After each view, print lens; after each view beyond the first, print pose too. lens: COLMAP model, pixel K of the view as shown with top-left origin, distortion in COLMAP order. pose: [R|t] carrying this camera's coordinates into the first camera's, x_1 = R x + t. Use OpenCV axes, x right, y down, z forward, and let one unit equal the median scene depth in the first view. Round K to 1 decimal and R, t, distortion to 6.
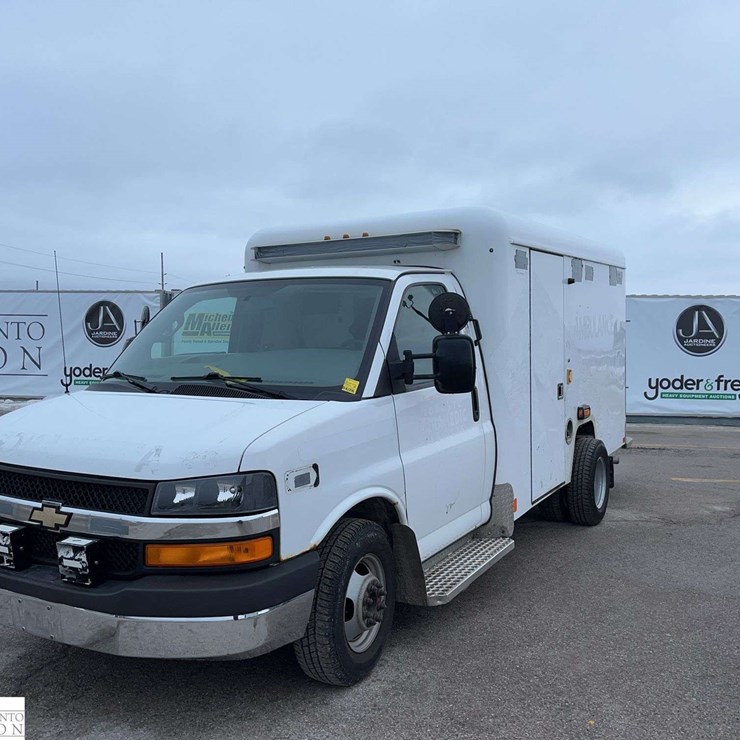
lens RADIAL K [[742.4, 0, 370.5], [0, 742.4, 365.1], [0, 0, 1]] dist [0.034524, 0.000000]
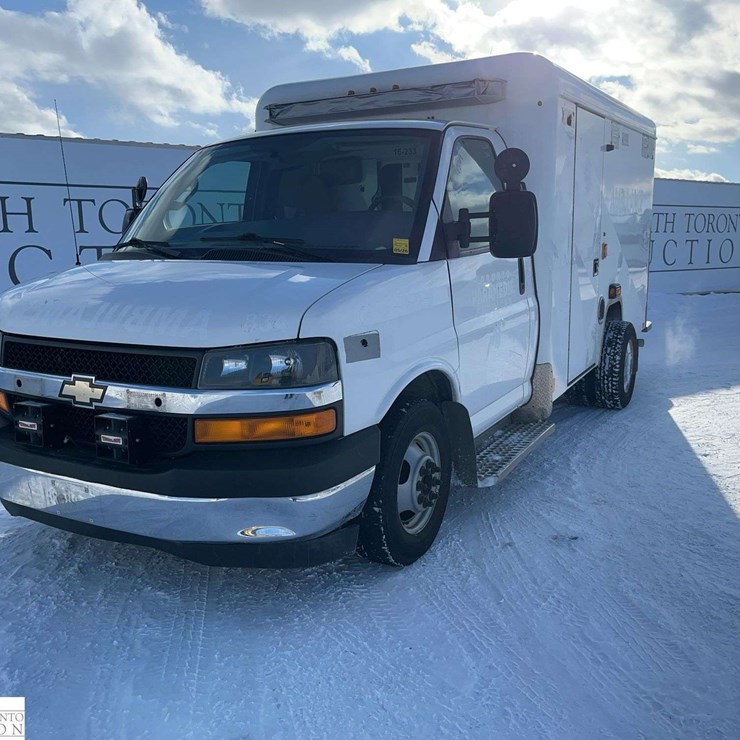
lens RADIAL K [[742.4, 0, 367.3], [0, 742.4, 372.4], [0, 0, 1]] dist [0.034524, 0.000000]
pose [[0.999408, -0.014160, 0.031345, -0.094785], [0.009688, 0.990316, 0.138491, 0.048706], [-0.033003, -0.138106, 0.989867, 0.090459]]
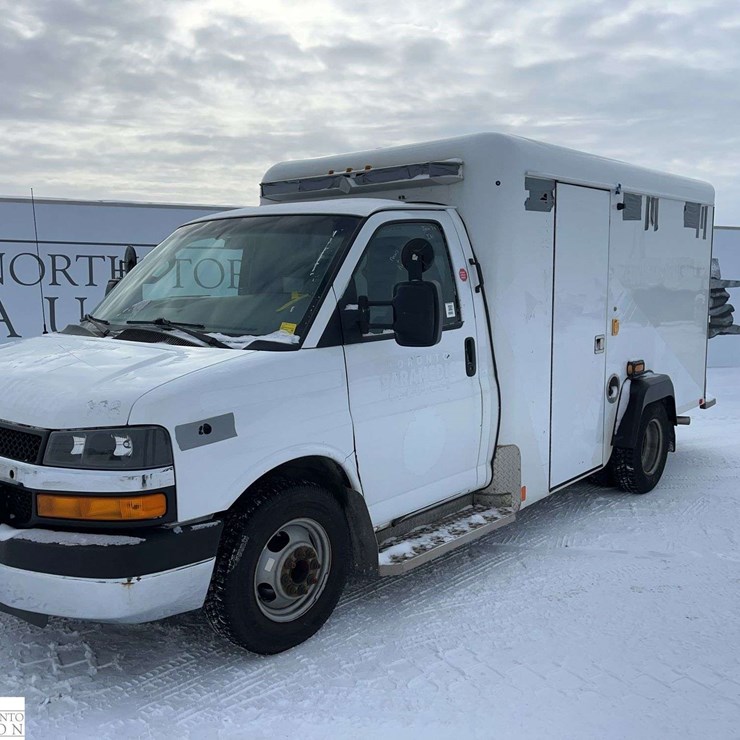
lens RADIAL K [[742.4, 0, 383.6], [0, 742.4, 363.0], [0, 0, 1]] dist [0.034524, 0.000000]
pose [[0.983752, 0.032704, -0.176529, 0.233789], [-0.019293, 0.996832, 0.077160, -0.009050], [0.178493, -0.072501, 0.981266, 0.114260]]
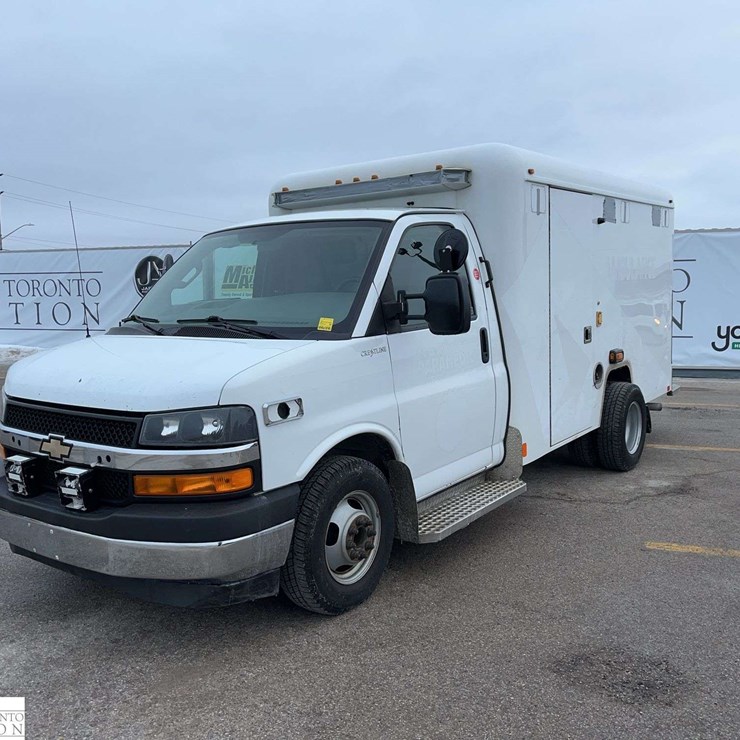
lens RADIAL K [[742.4, 0, 371.6], [0, 742.4, 366.6], [0, 0, 1]] dist [0.034524, 0.000000]
pose [[0.994209, -0.008496, -0.107130, 0.114792], [0.014643, 0.998282, 0.056725, 0.025915], [0.106464, -0.057966, 0.992625, -0.003852]]
